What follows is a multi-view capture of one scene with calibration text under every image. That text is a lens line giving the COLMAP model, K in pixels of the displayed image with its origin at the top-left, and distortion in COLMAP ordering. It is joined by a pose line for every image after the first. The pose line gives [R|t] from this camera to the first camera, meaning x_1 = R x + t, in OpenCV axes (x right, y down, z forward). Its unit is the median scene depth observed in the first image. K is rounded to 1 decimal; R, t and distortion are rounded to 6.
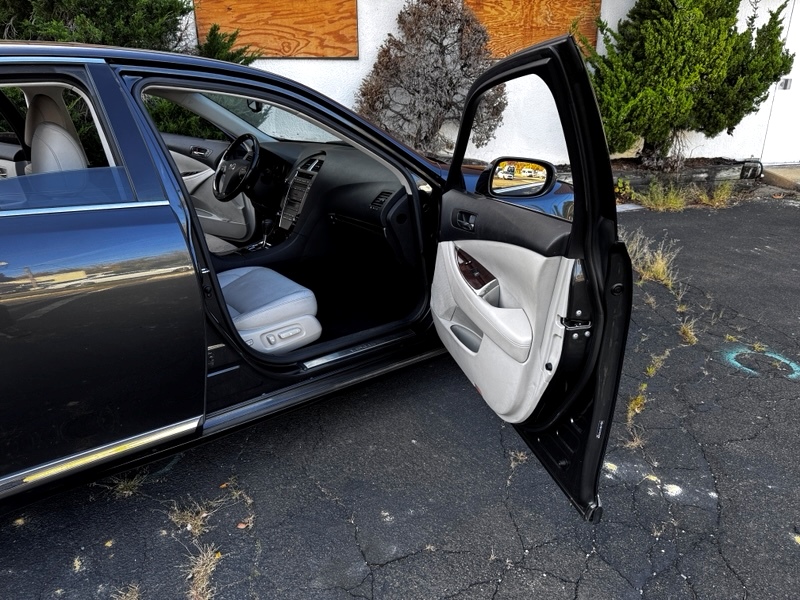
lens RADIAL K [[564.9, 0, 397.4], [0, 564.9, 304.1], [0, 0, 1]] dist [0.033118, -0.036949]
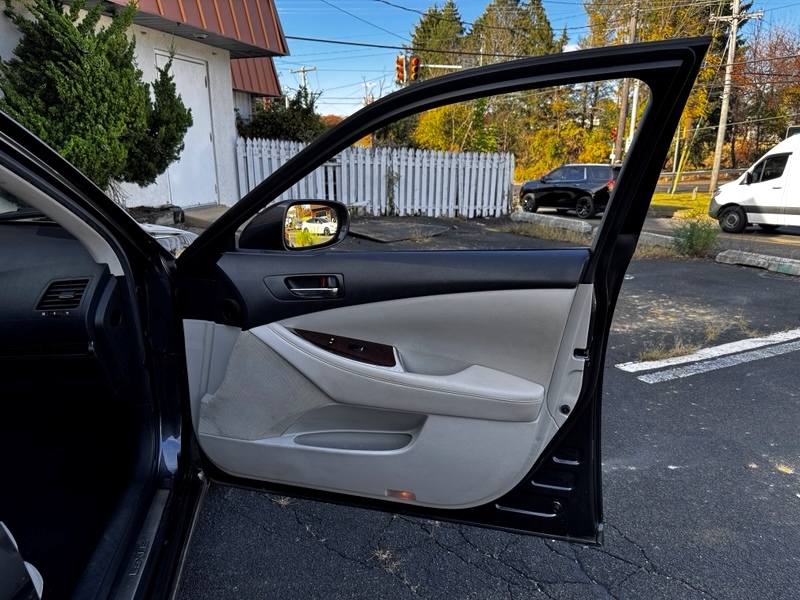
lens RADIAL K [[564.9, 0, 396.7], [0, 564.9, 305.8], [0, 0, 1]] dist [0.033118, -0.036949]
pose [[0.470729, -0.234366, 0.850580, -0.147497], [0.309226, 0.946746, 0.089731, -0.052762], [-0.826313, 0.220783, 0.518133, 0.183231]]
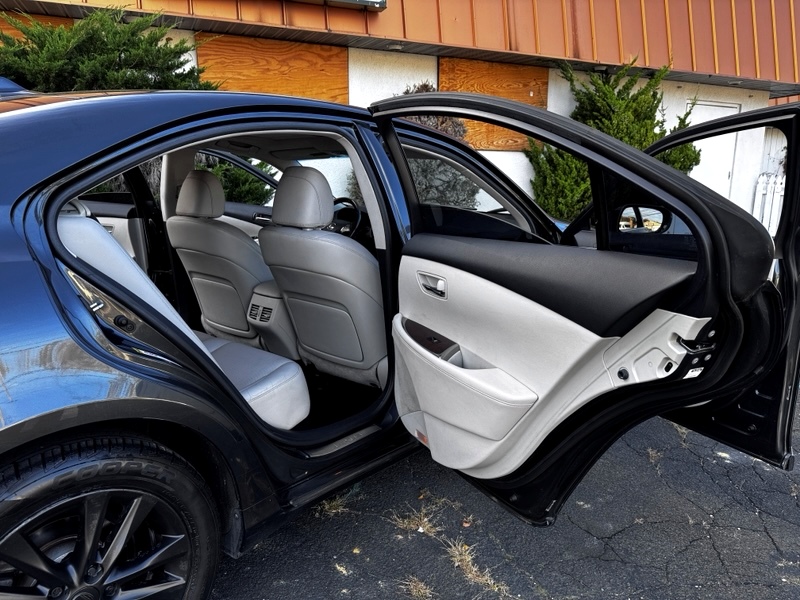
lens RADIAL K [[564.9, 0, 405.0], [0, 564.9, 307.0], [0, 0, 1]] dist [0.033118, -0.036949]
pose [[0.980082, -0.029498, 0.196389, -0.194280], [0.058383, 0.988006, -0.142956, 0.041368], [-0.189816, 0.151575, 0.970049, -0.033364]]
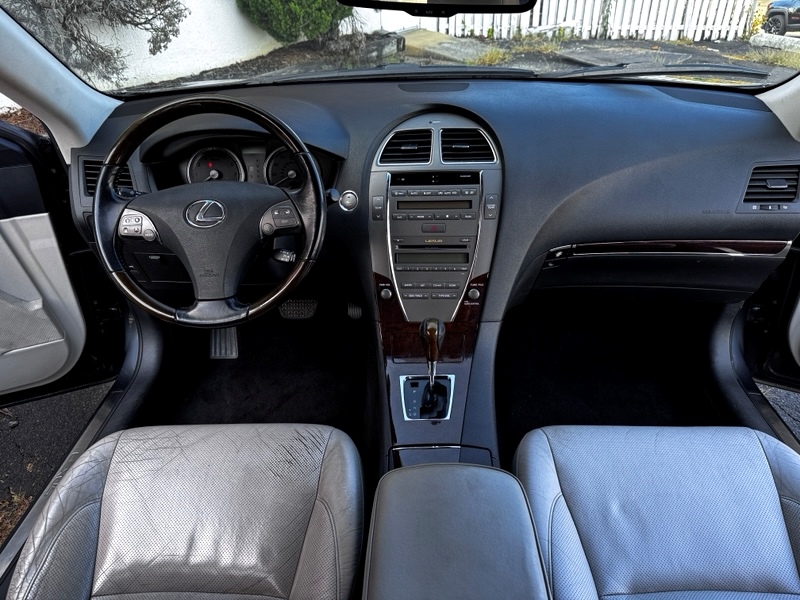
lens RADIAL K [[564.9, 0, 402.6], [0, 564.9, 297.7], [0, 0, 1]] dist [0.033118, -0.036949]
pose [[0.639030, -0.411877, 0.649614, -0.237229], [0.291981, 0.911231, 0.290527, -0.135593], [-0.711609, 0.004019, 0.702564, 0.357577]]
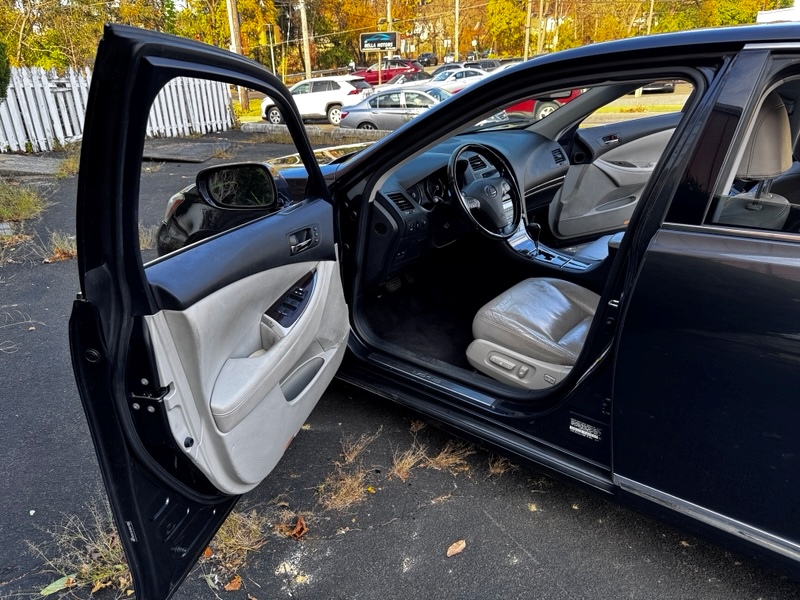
lens RADIAL K [[564.9, 0, 385.1], [0, 564.9, 298.9], [0, 0, 1]] dist [0.033118, -0.036949]
pose [[-0.213342, -0.388779, 0.896290, -0.493462], [0.371525, 0.816203, 0.442473, -0.259927], [-0.903579, 0.427392, -0.029689, 0.632342]]
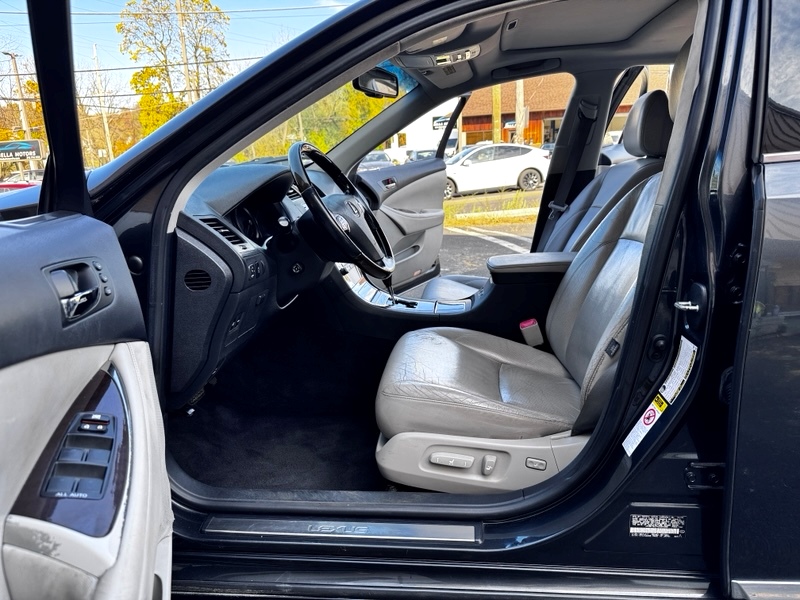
lens RADIAL K [[564.9, 0, 396.8], [0, 564.9, 301.7], [0, 0, 1]] dist [0.033118, -0.036949]
pose [[-0.708677, -0.150903, 0.689206, -0.335511], [0.289730, 0.828447, 0.479305, -0.205387], [-0.643299, 0.539356, -0.543380, 0.670892]]
